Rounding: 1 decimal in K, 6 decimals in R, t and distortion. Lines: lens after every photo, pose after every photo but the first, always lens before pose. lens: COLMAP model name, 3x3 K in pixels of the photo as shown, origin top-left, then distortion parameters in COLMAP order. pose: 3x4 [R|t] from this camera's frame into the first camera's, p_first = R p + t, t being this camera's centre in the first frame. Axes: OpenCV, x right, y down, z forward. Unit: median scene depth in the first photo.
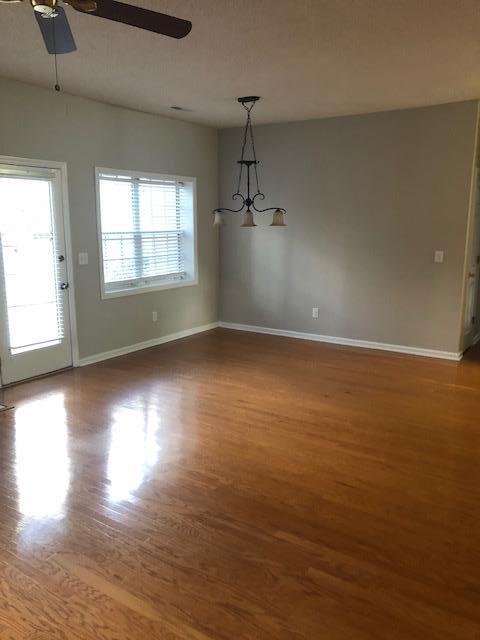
lens RADIAL K [[529.4, 0, 240.4], [0, 529.4, 309.9], [0, 0, 1]] dist [0.060840, -0.005911]
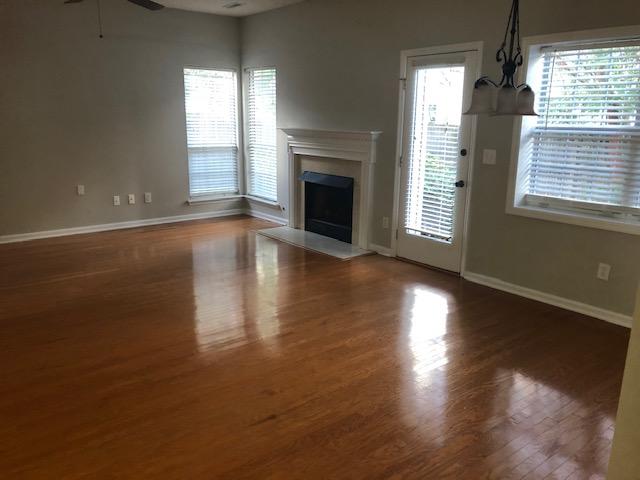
lens RADIAL K [[526.1, 0, 320.0], [0, 526.1, 240.0], [0, 0, 1]] dist [0.081077, -0.137104]
pose [[-0.305928, 0.215511, -0.927342, 0.594466], [-0.175932, 0.944470, 0.277531, -0.161604], [0.935658, 0.248054, -0.251024, 1.026908]]
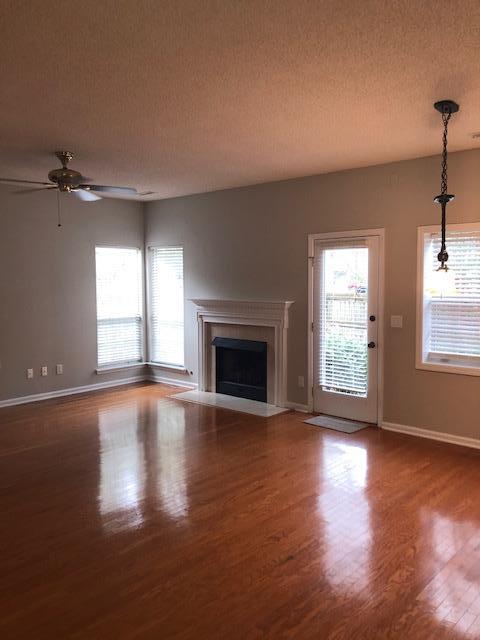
lens RADIAL K [[529.4, 0, 240.4], [0, 529.4, 309.9], [0, 0, 1]] dist [0.060840, -0.005911]
pose [[-0.151417, 0.057823, -0.986777, 0.737665], [-0.164480, 0.982896, 0.082835, -0.155840], [0.974689, 0.174847, -0.139317, 0.882527]]
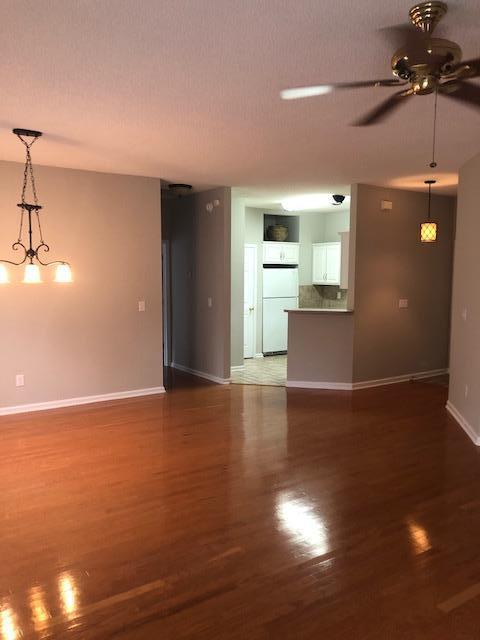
lens RADIAL K [[526.1, 0, 240.0], [0, 526.1, 320.0], [0, 0, 1]] dist [0.081077, -0.137104]
pose [[0.374612, -0.089465, 0.922855, -0.642695], [0.159939, 0.986649, 0.030726, -0.075540], [-0.913283, 0.136090, 0.383919, 0.405177]]
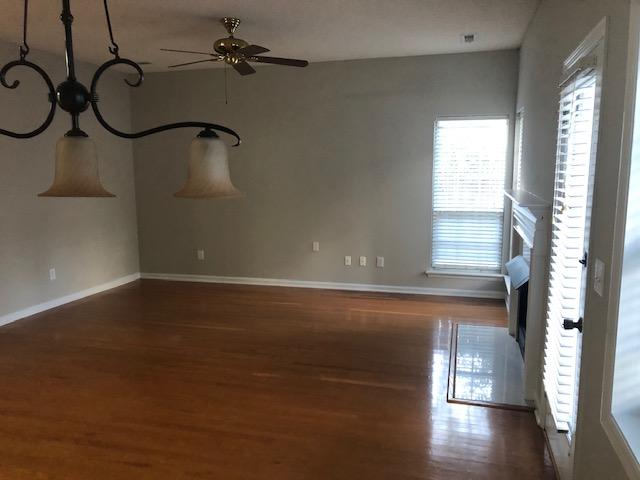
lens RADIAL K [[529.4, 0, 320.0], [0, 529.4, 240.0], [0, 0, 1]] dist [0.060840, -0.005911]
pose [[-0.950335, 0.046003, -0.307812, -0.005664], [-0.051377, 0.952258, 0.300939, -0.226464], [0.306960, 0.301807, -0.902601, 1.306476]]
